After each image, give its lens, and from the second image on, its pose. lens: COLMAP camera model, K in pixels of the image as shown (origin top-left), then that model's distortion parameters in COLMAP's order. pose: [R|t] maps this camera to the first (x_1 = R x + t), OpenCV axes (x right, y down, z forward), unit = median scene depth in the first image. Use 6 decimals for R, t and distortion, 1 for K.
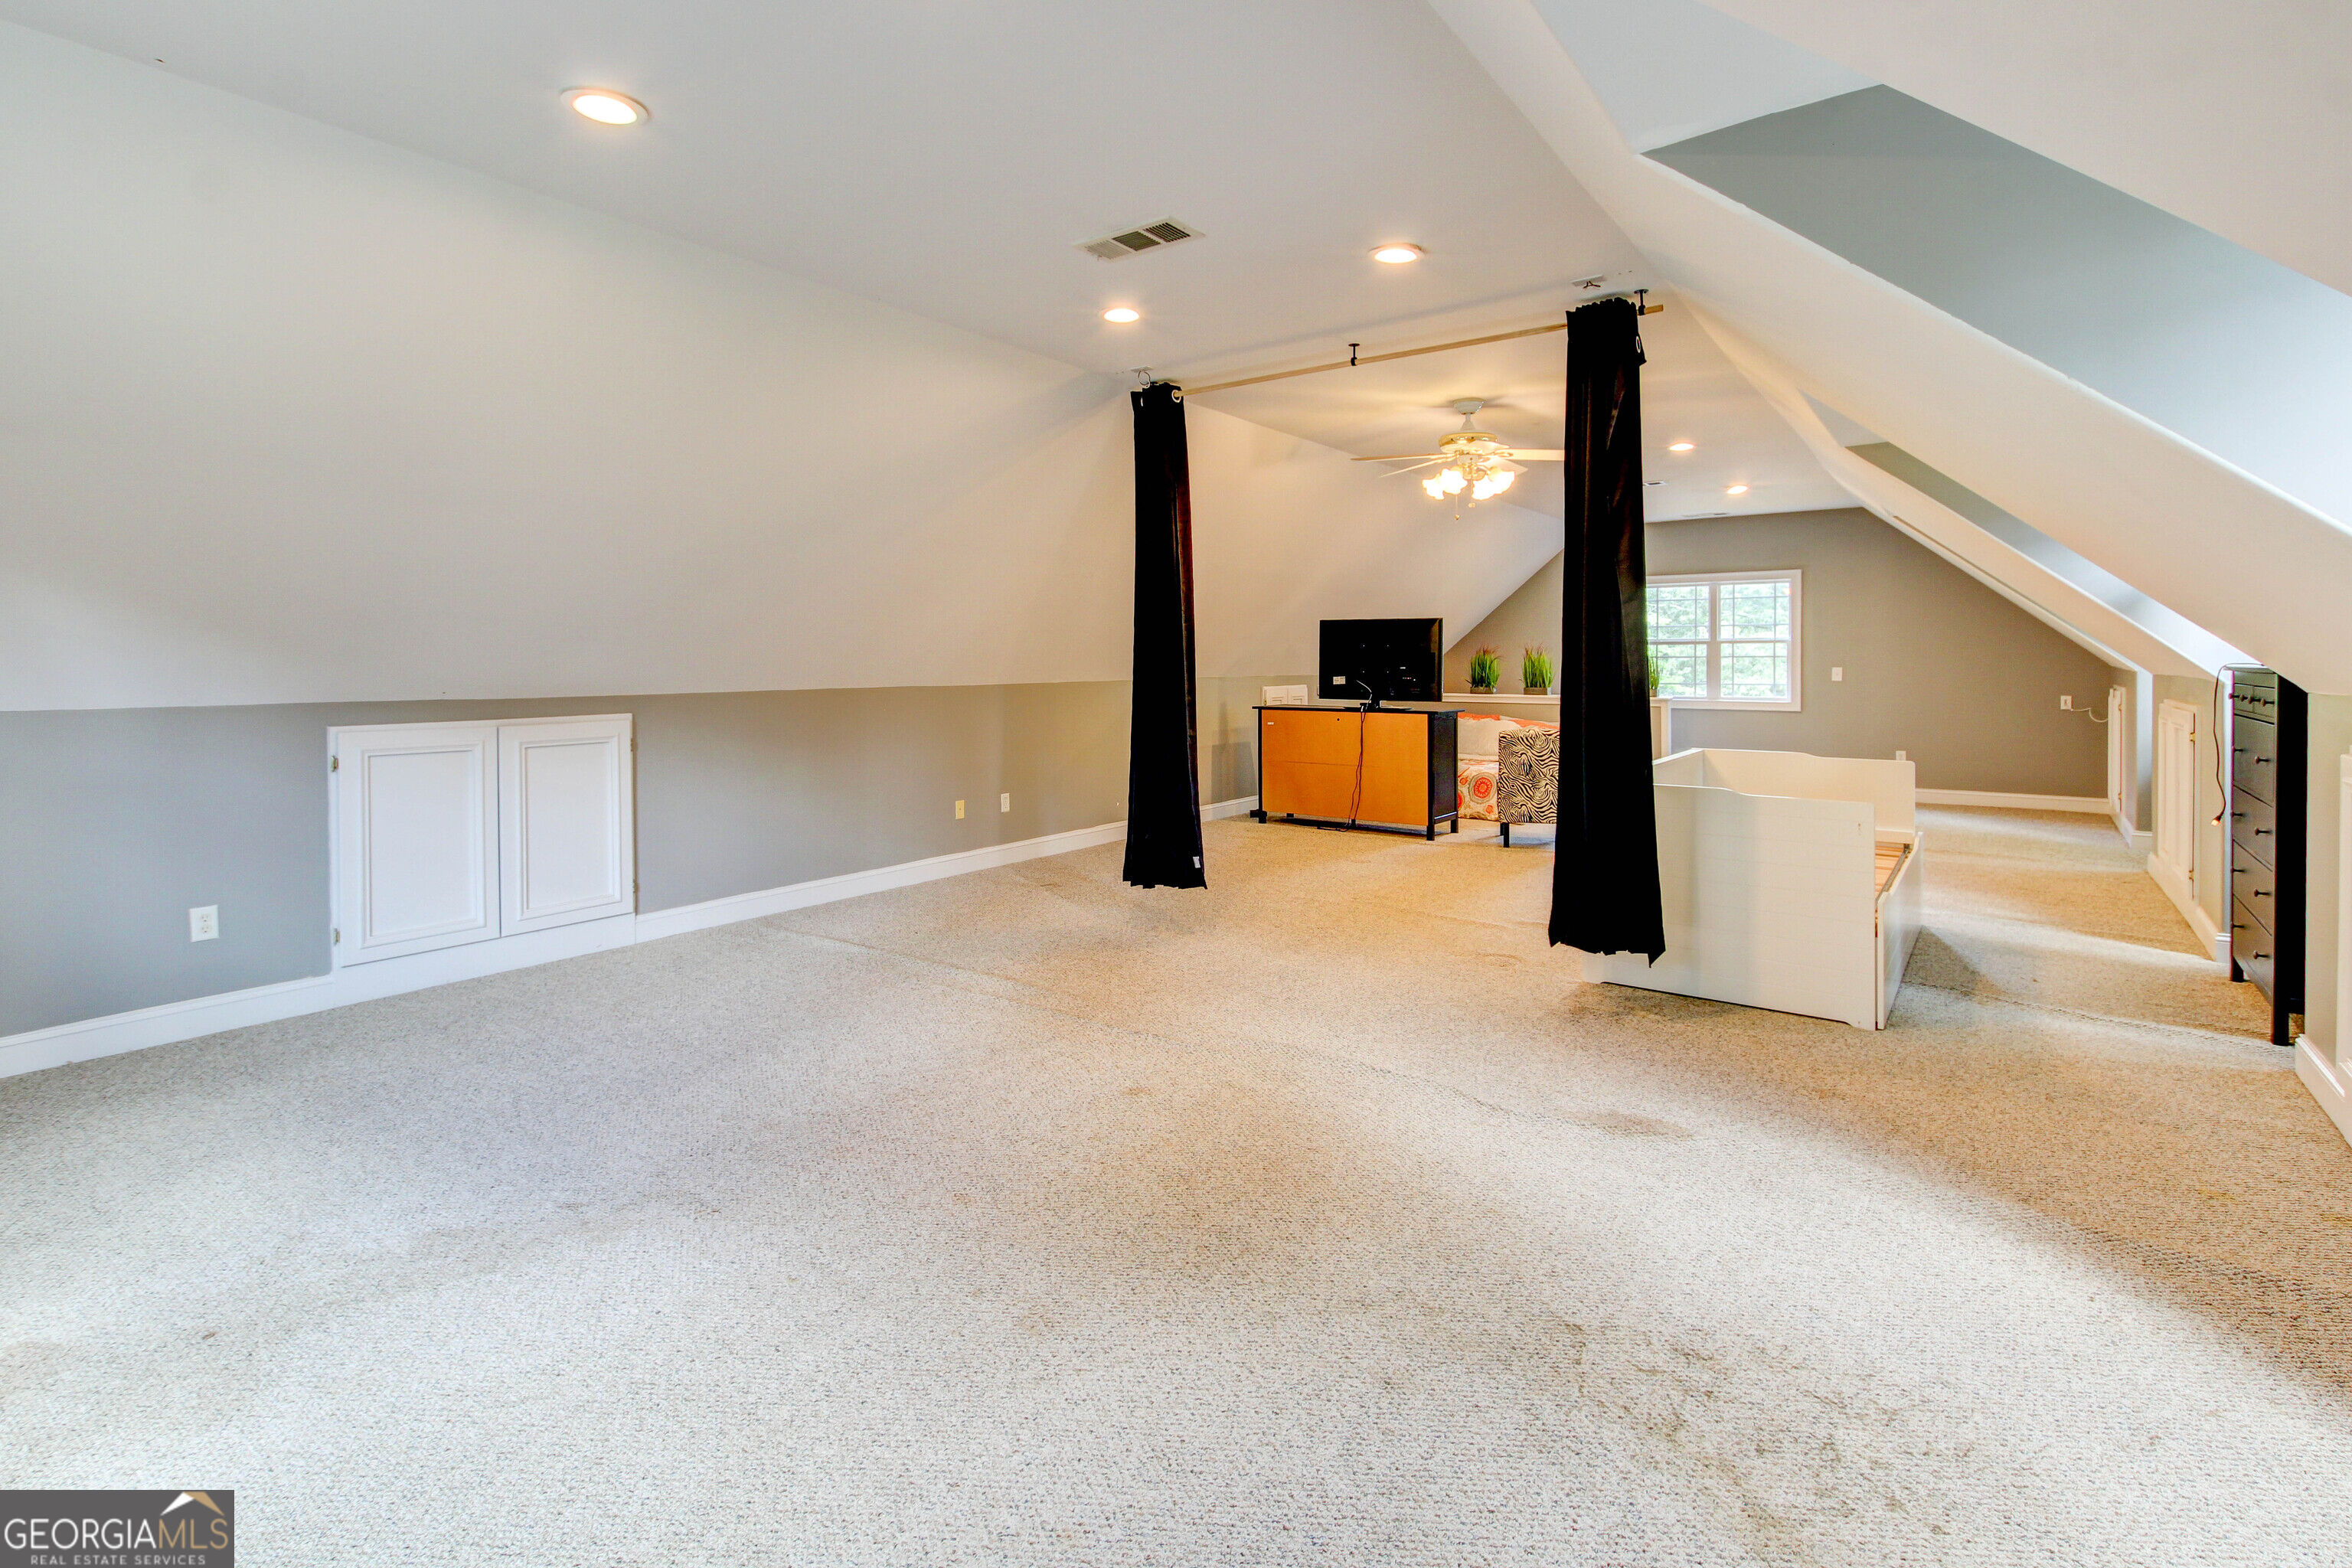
lens RADIAL K [[1106.8, 0, 1185.6], [0, 1106.8, 699.2], [0, 0, 1]] dist [0.010115, -0.000537]
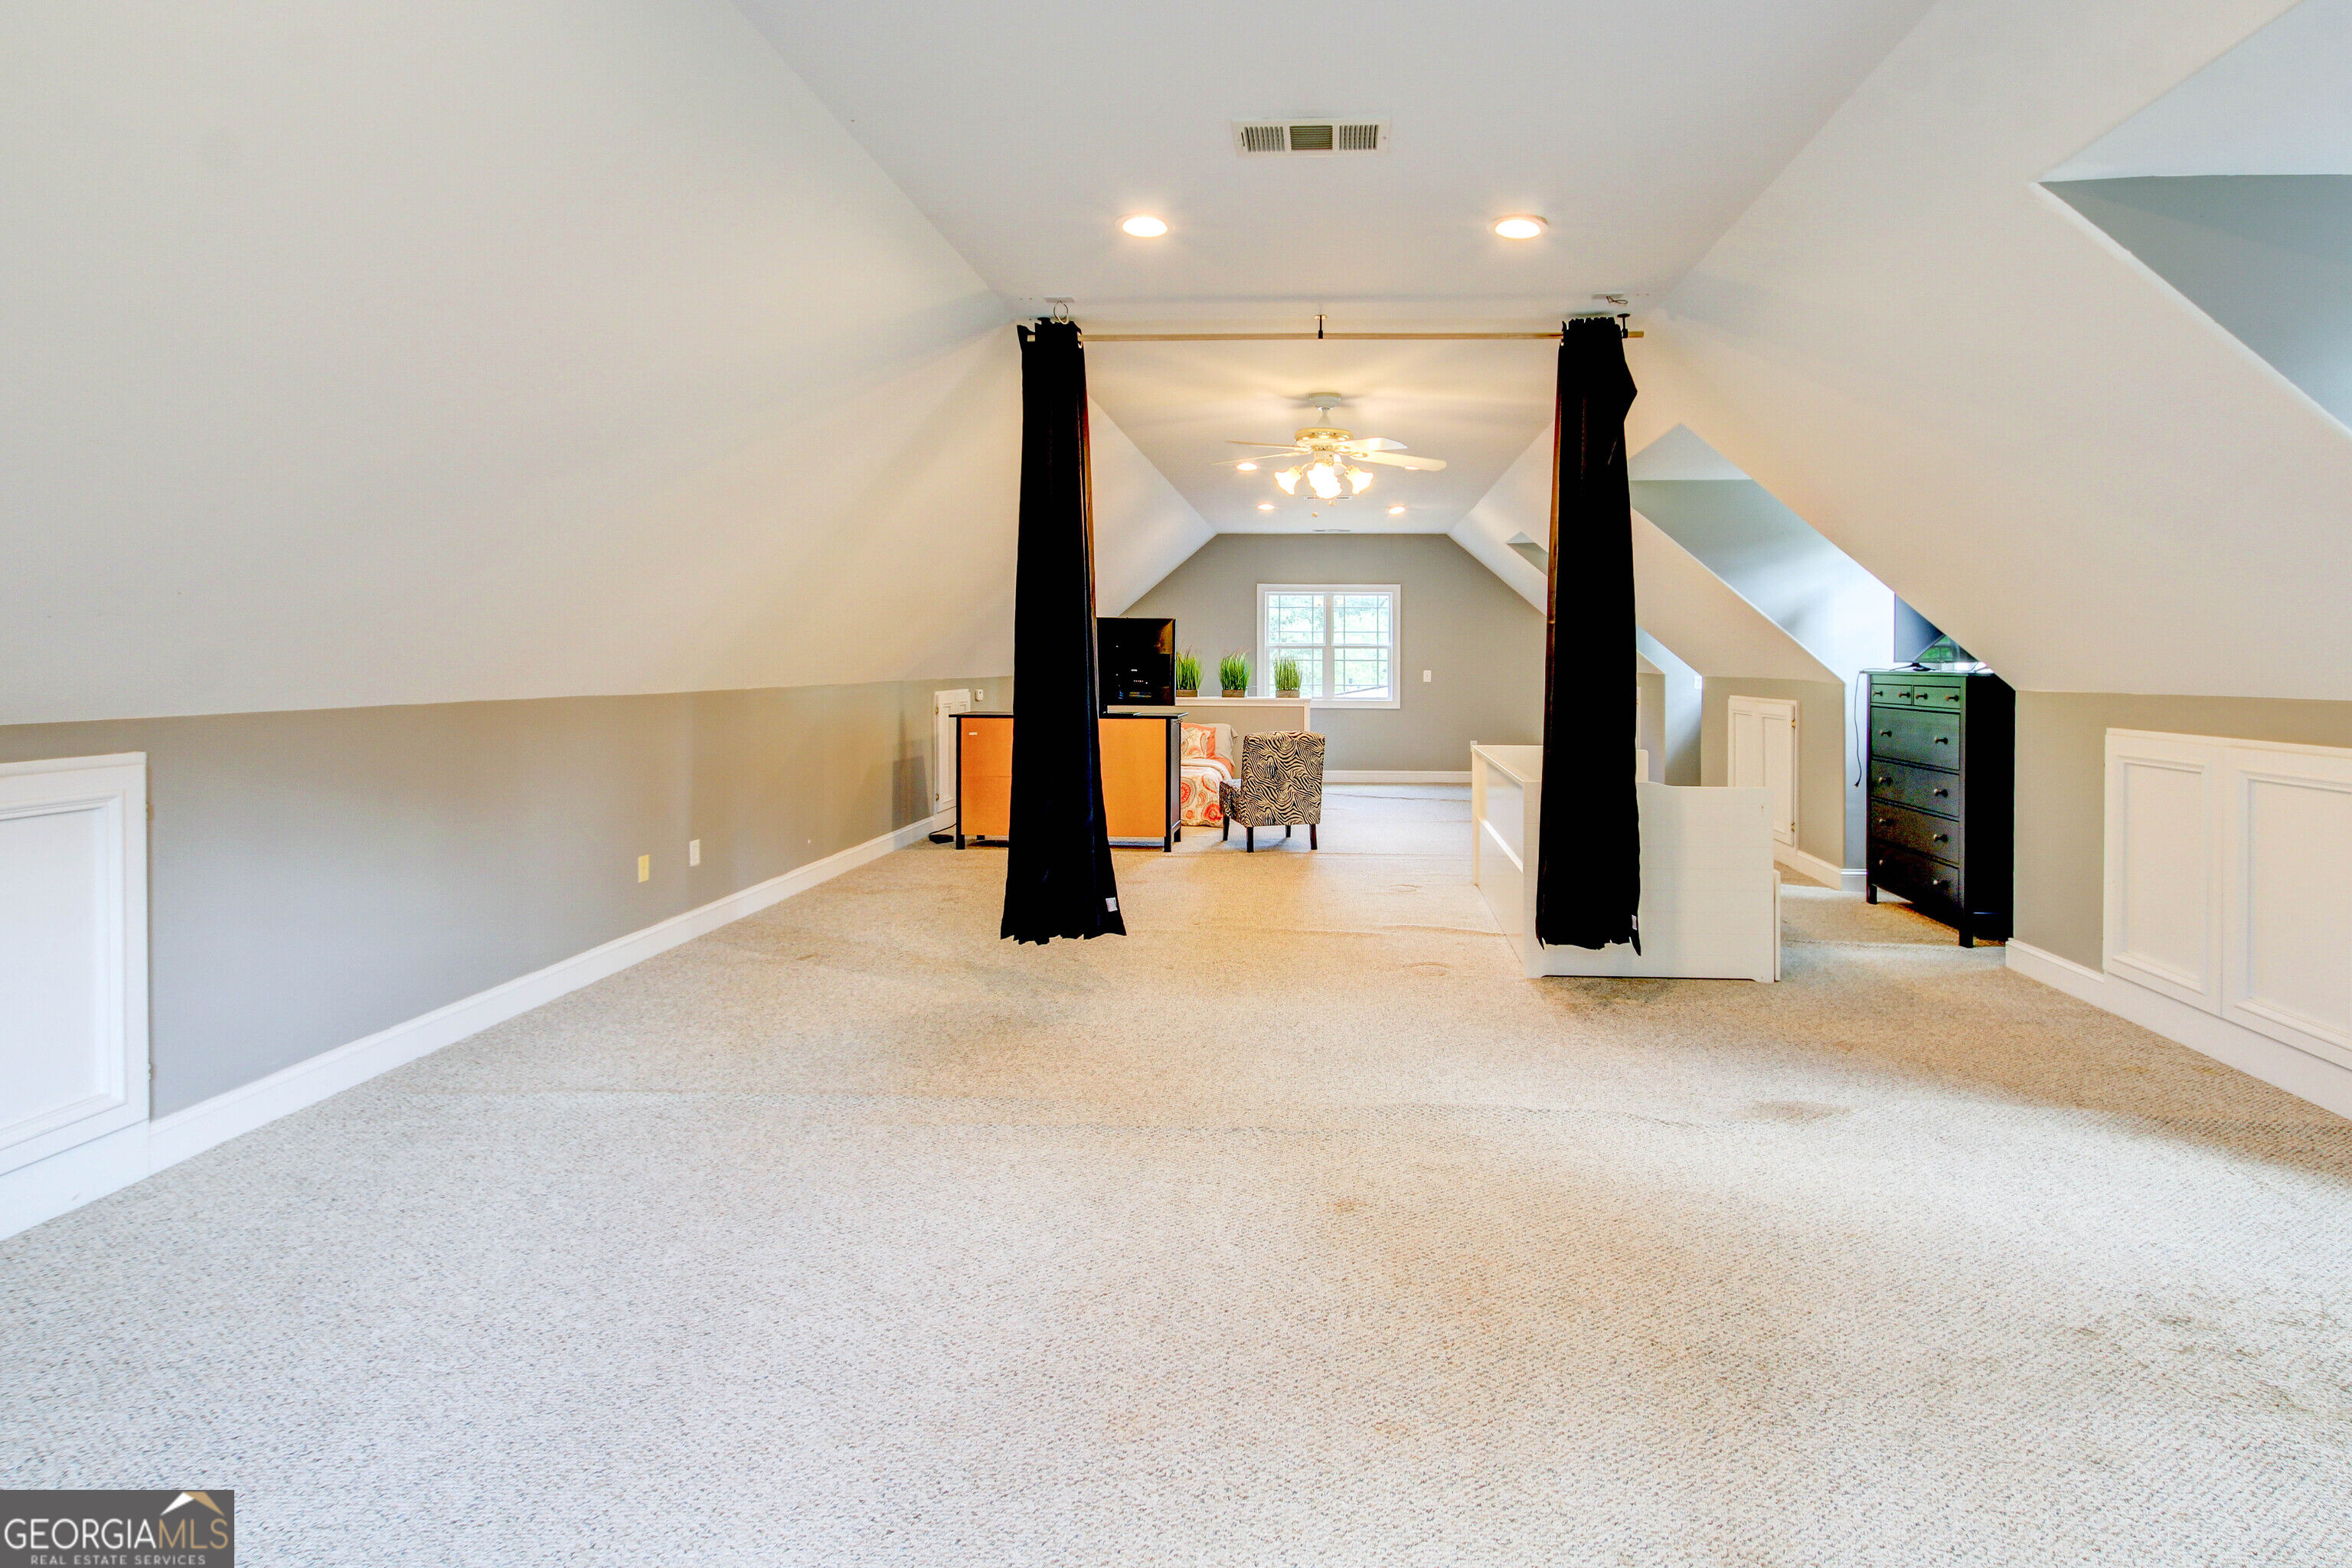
lens RADIAL K [[1103.5, 0, 1283.7], [0, 1103.5, 689.1], [0, 0, 1]] dist [0.018203, -0.009517]
pose [[0.830696, -0.007347, 0.556677, -0.338717], [0.012935, 0.999898, -0.006105, -0.007568], [-0.556575, 0.012272, 0.830706, 0.235598]]
